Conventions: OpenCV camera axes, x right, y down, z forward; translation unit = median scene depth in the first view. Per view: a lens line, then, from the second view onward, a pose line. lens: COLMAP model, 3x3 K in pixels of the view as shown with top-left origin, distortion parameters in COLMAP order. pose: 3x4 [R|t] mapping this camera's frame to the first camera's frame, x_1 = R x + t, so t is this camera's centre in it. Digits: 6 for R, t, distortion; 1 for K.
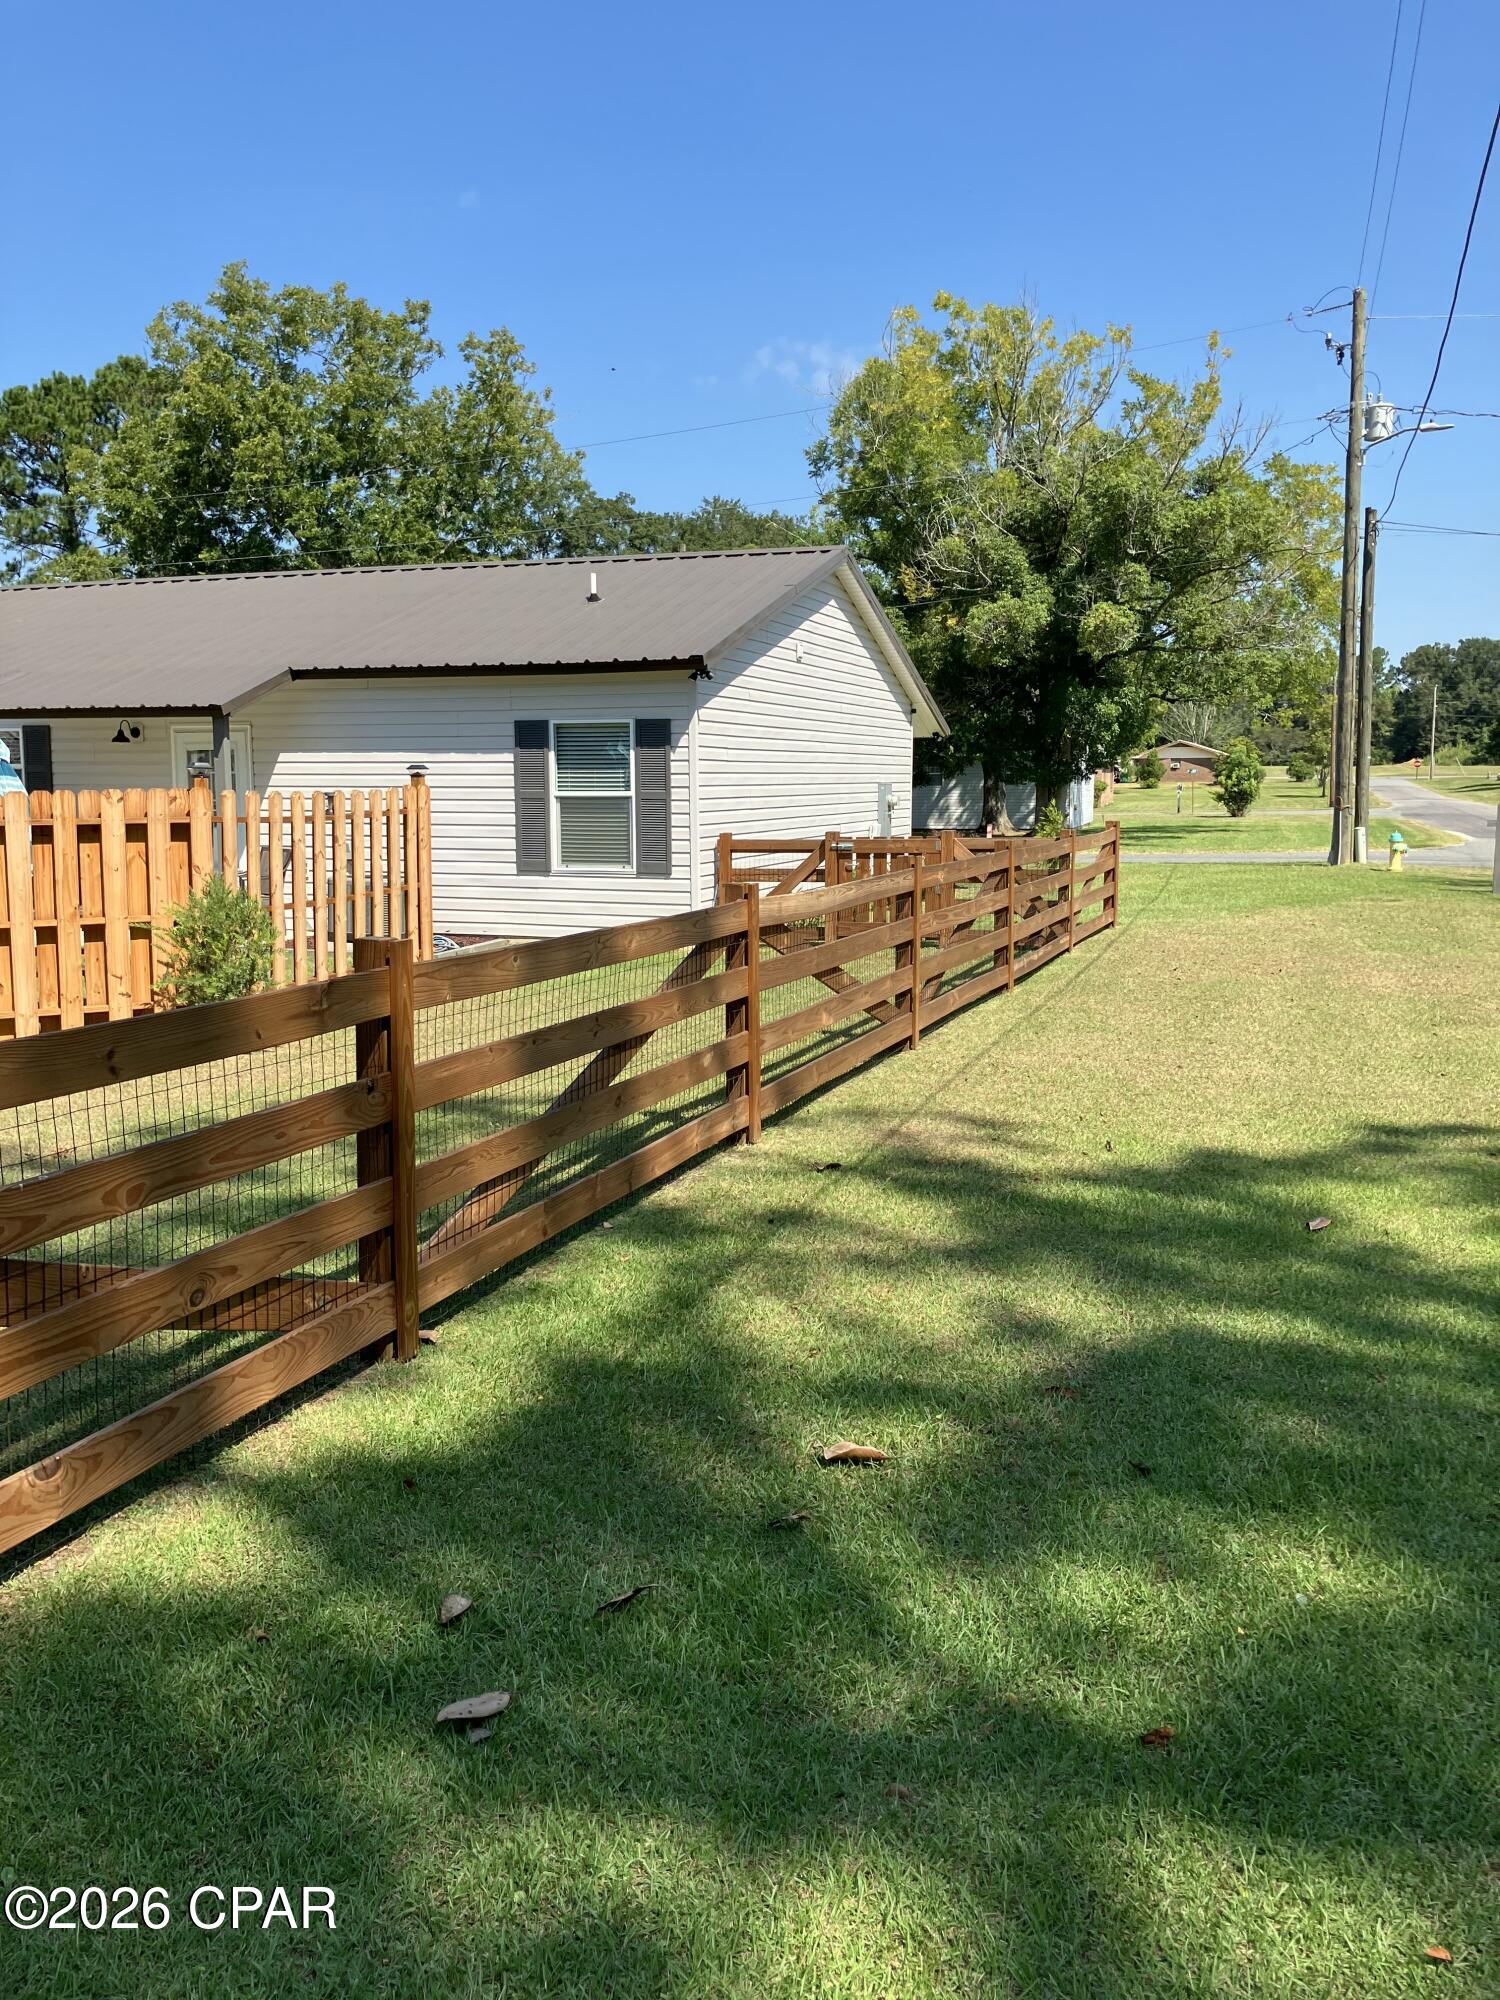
lens RADIAL K [[1694.9, 0, 750.0], [0, 1694.9, 1000.0], [0, 0, 1]] dist [0.012767, -0.003704]
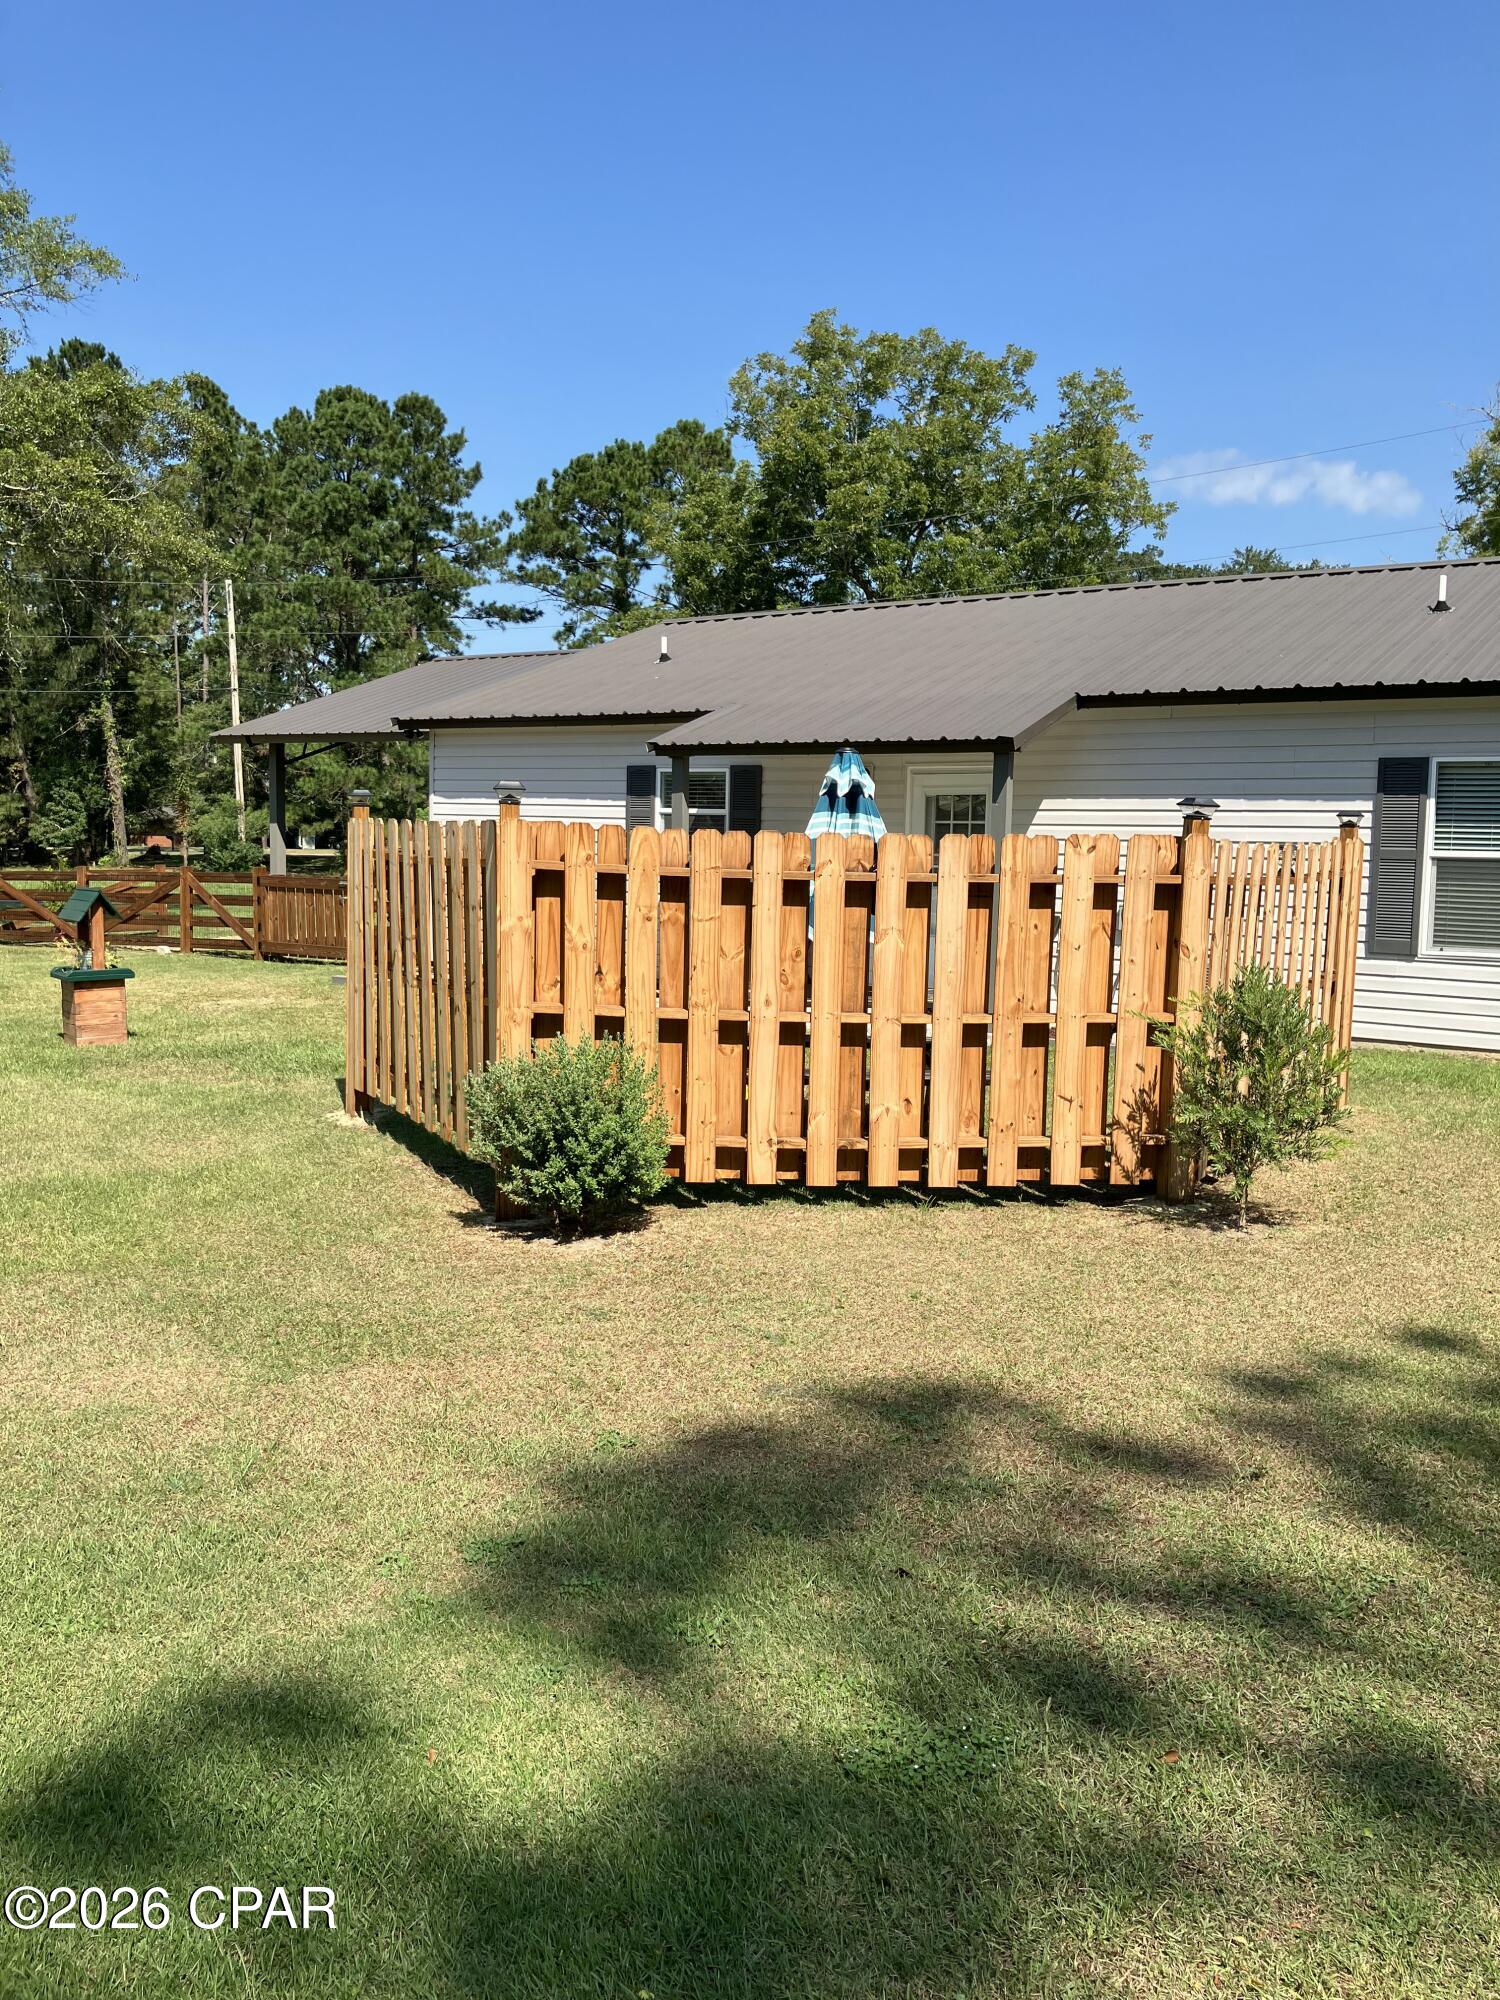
lens RADIAL K [[1678.3, 0, 724.4], [0, 1678.3, 994.2], [0, 0, 1]] dist [0.007388, 0.002038]
pose [[0.962339, 0.042062, -0.268580, -0.201079], [-0.052391, 0.998133, -0.031403, -0.017246], [0.266758, 0.044291, 0.962745, 0.178370]]
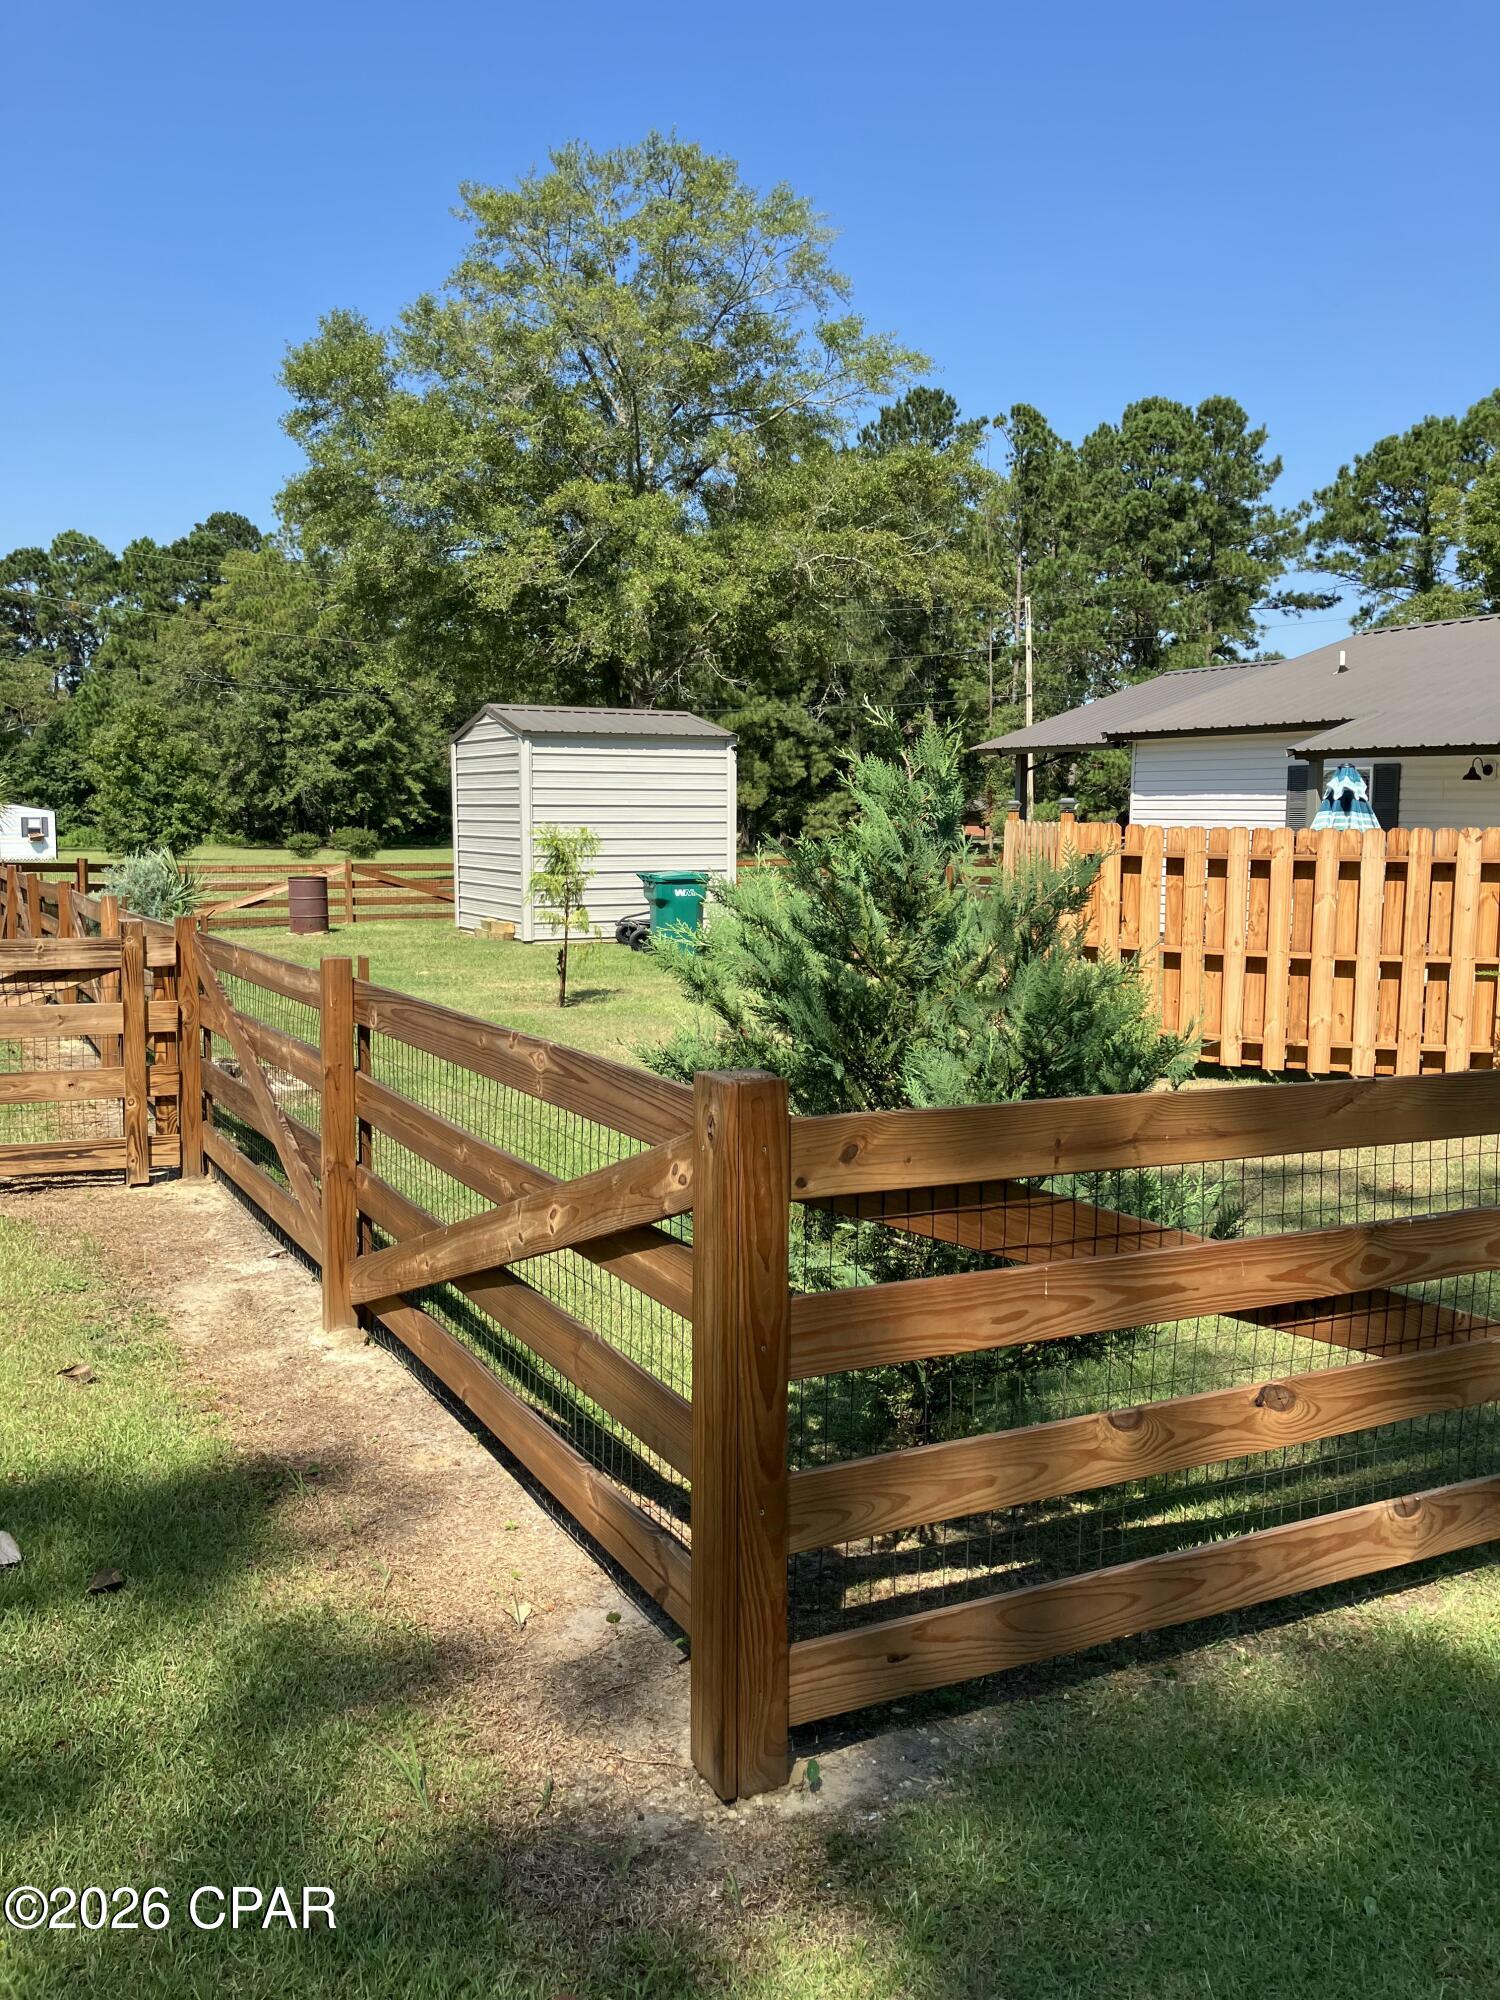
lens RADIAL K [[1678.3, 0, 724.4], [0, 1678.3, 994.2], [0, 0, 1]] dist [0.007388, 0.002038]
pose [[0.727928, 0.076177, -0.681408, -0.011497], [-0.092289, 0.995651, 0.012718, -0.000035], [0.679414, 0.053628, 0.731793, -0.002863]]
